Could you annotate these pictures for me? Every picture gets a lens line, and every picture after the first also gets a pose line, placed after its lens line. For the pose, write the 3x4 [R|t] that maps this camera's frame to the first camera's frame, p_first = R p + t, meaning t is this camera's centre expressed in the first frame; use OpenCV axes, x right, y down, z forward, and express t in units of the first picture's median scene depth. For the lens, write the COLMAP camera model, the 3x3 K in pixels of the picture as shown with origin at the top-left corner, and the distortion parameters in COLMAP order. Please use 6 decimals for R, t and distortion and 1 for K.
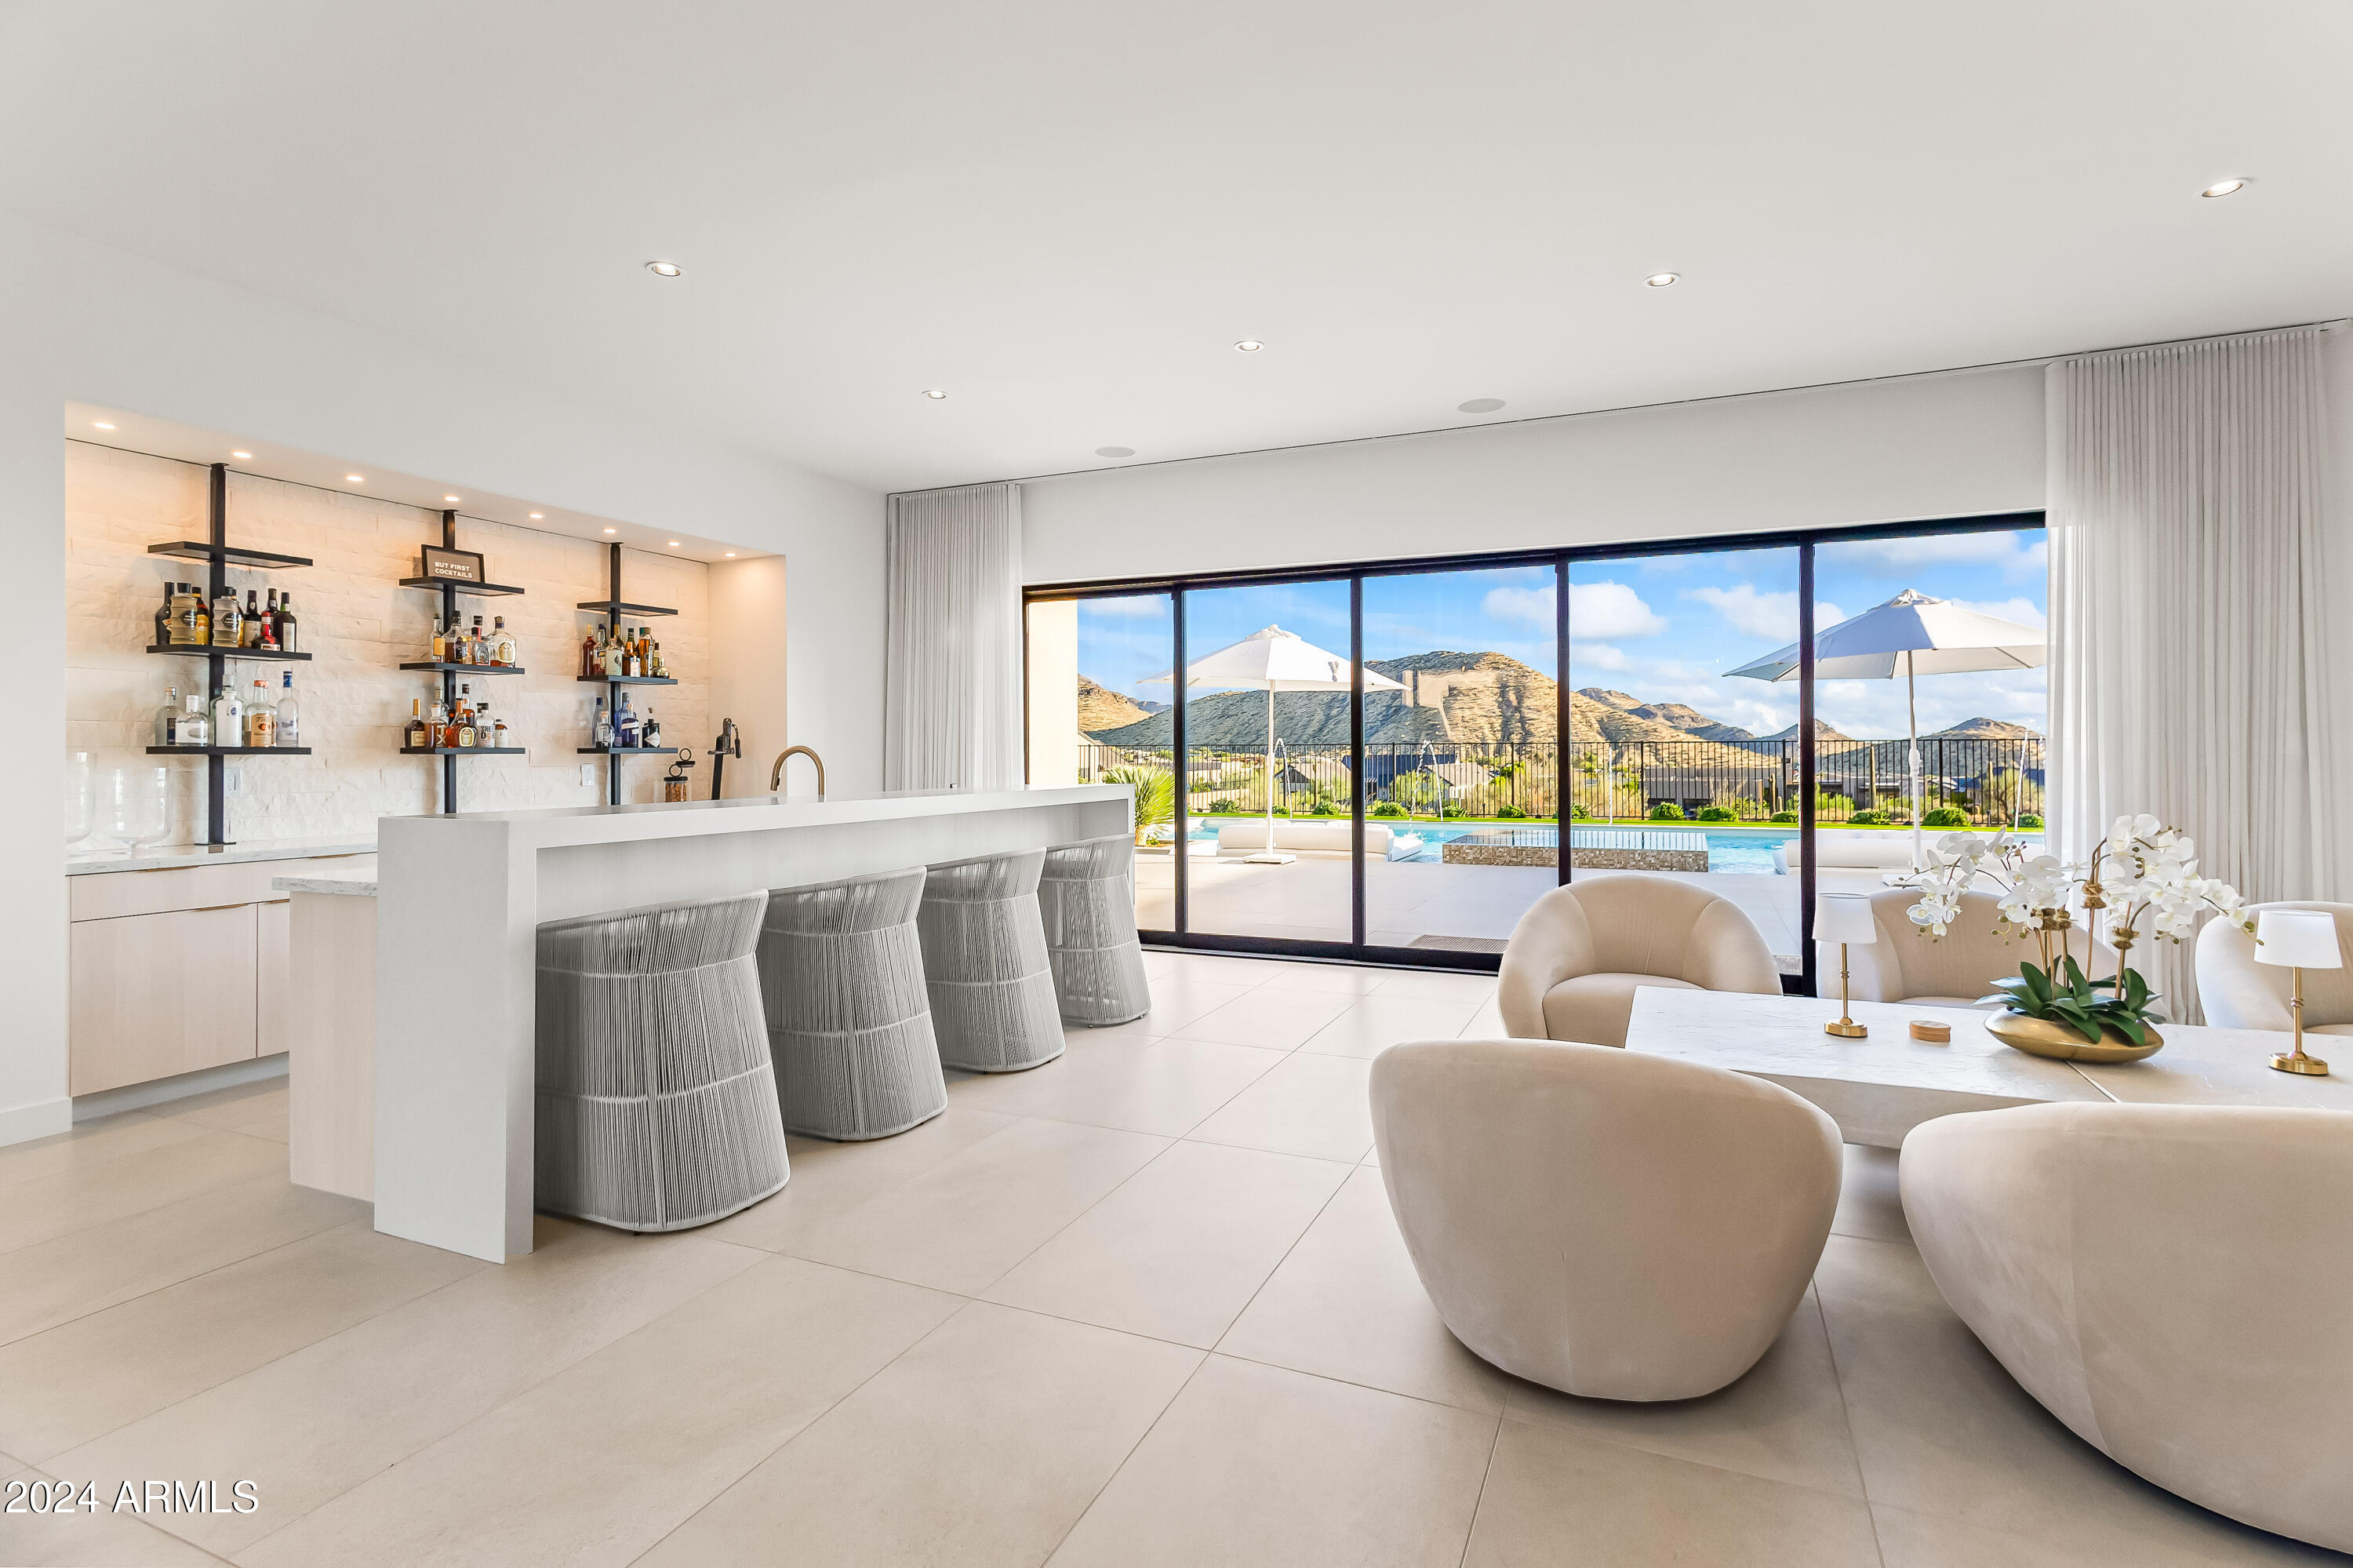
lens RADIAL K [[1131.5, 0, 1113.9], [0, 1131.5, 757.1], [0, 0, 1]] dist [-0.001959, -0.000264]
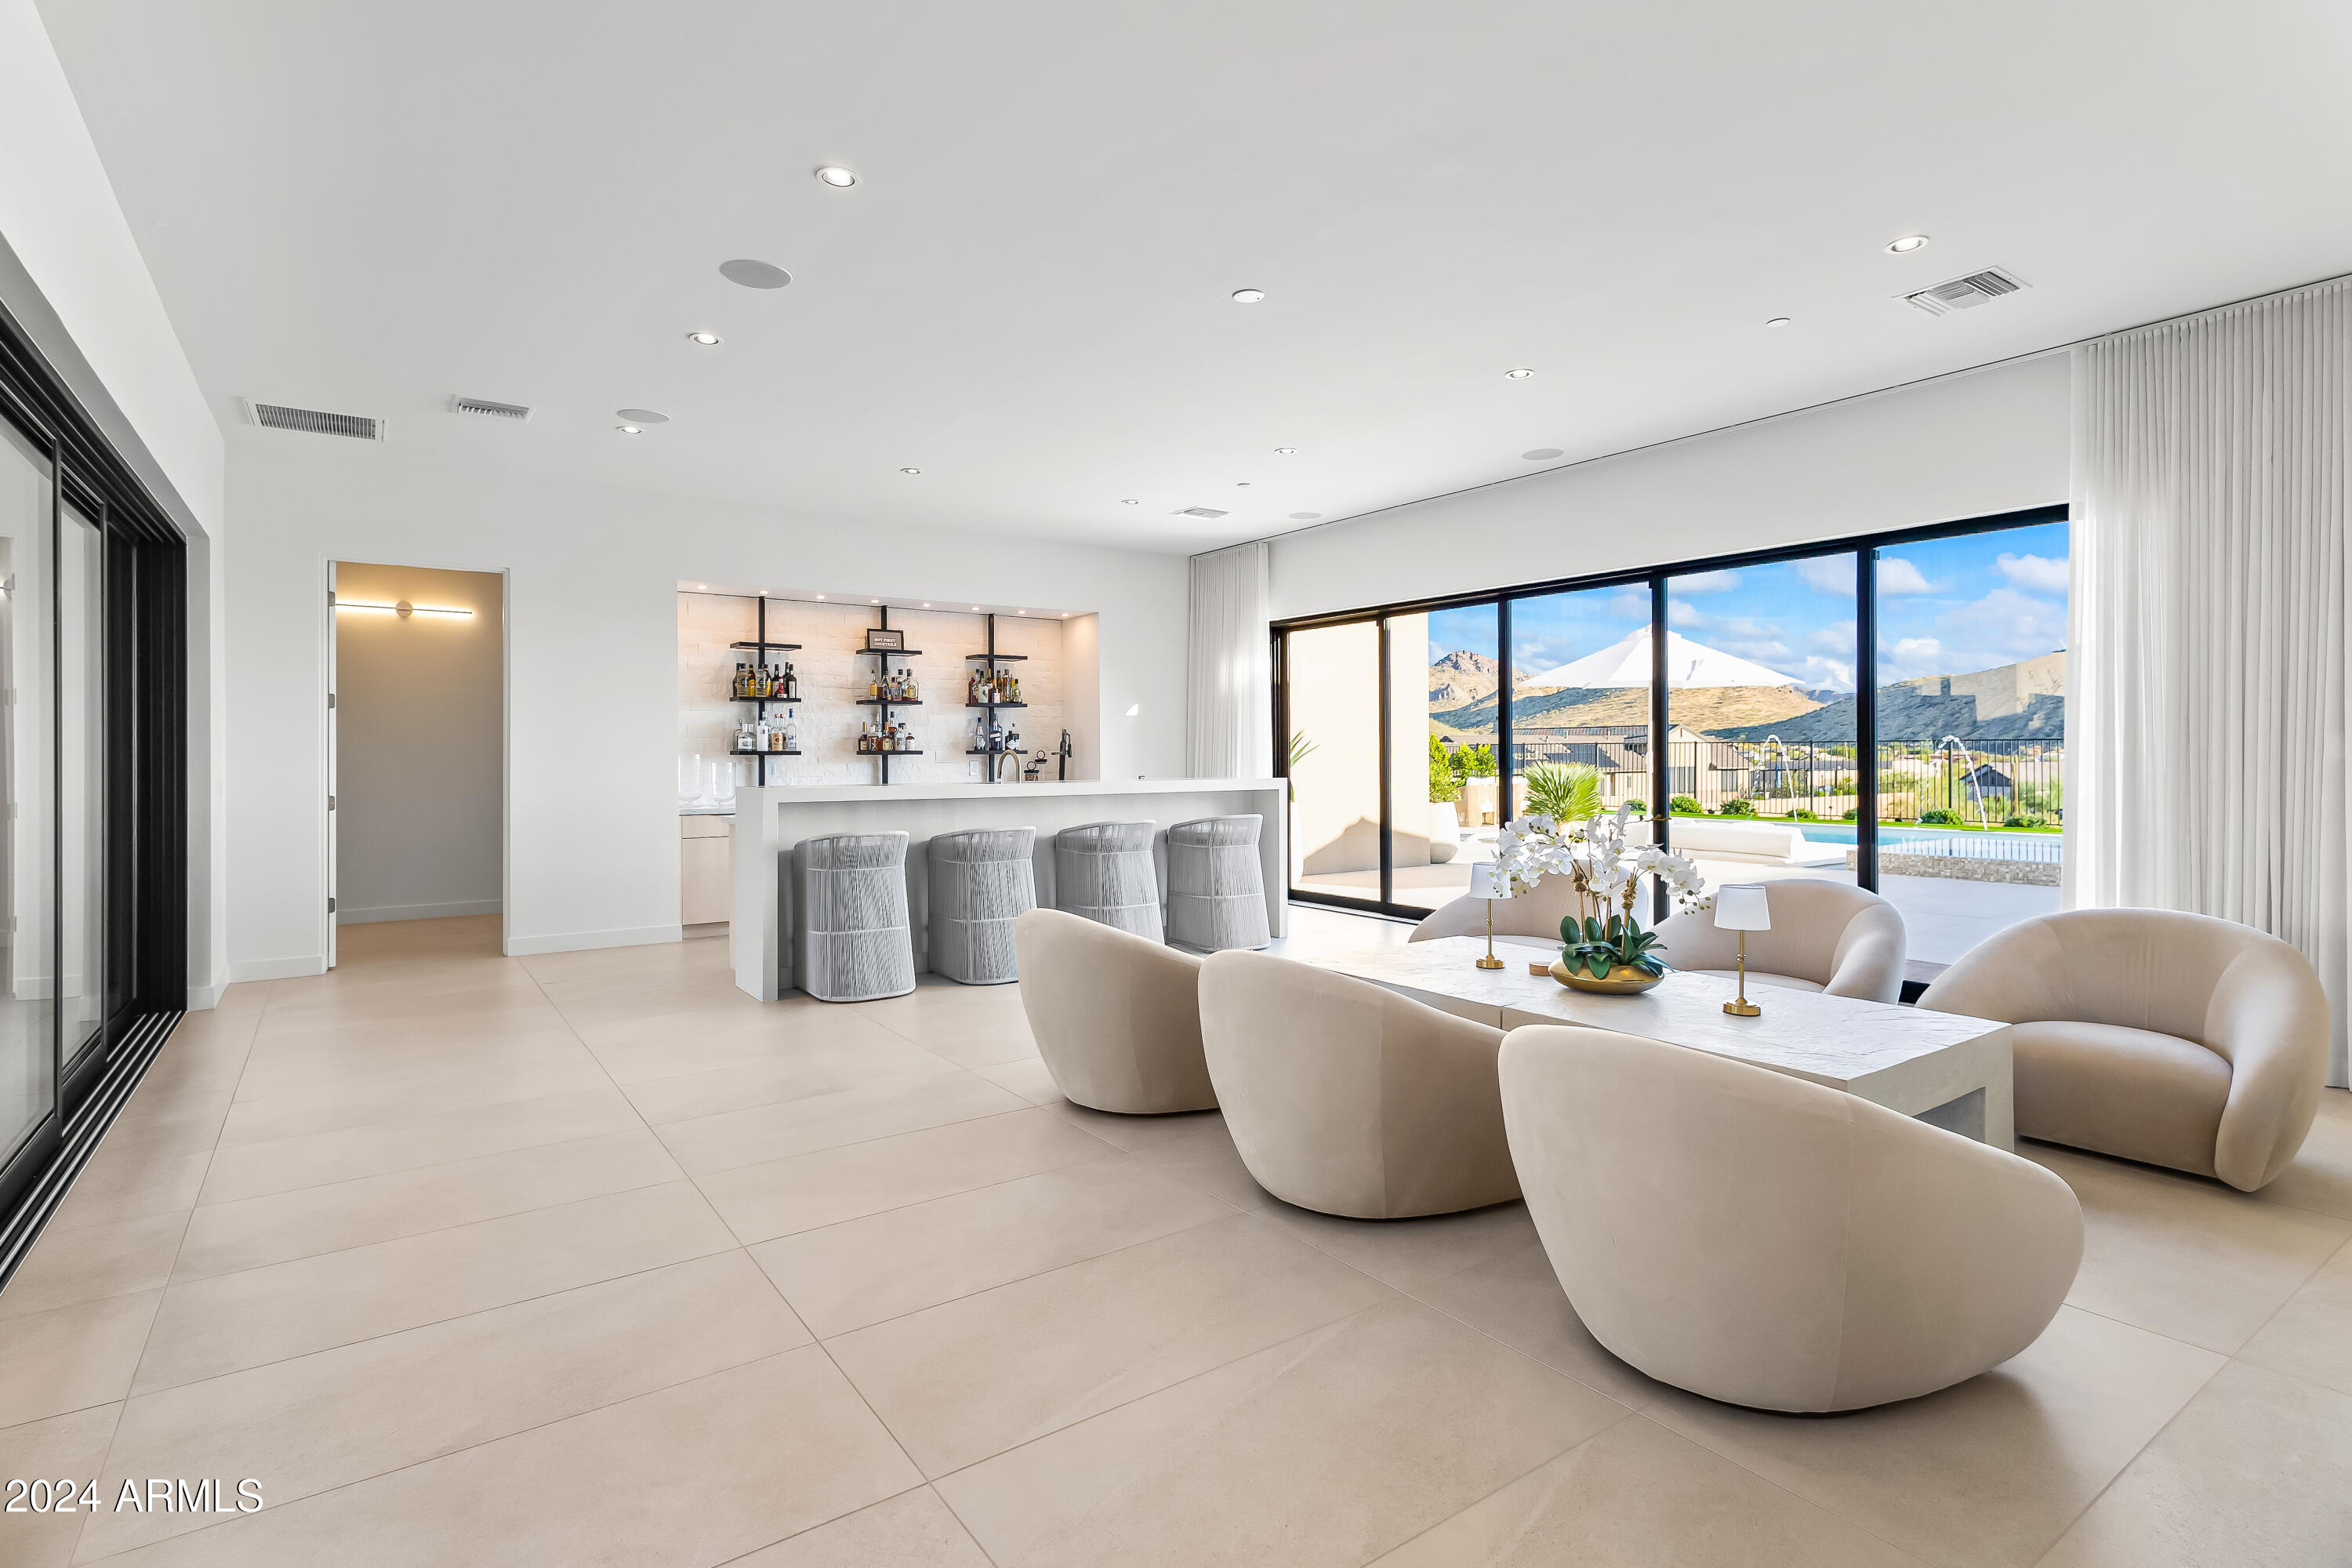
lens RADIAL K [[1066.6, 0, 1060.2], [0, 1066.6, 754.8], [0, 0, 1]] dist [0.000425, -0.000283]
pose [[0.846281, 0.000792, -0.532736, 0.470780], [-0.000245, 0.999999, 0.001098, -0.004342], [0.532736, -0.000799, 0.846281, -0.181000]]
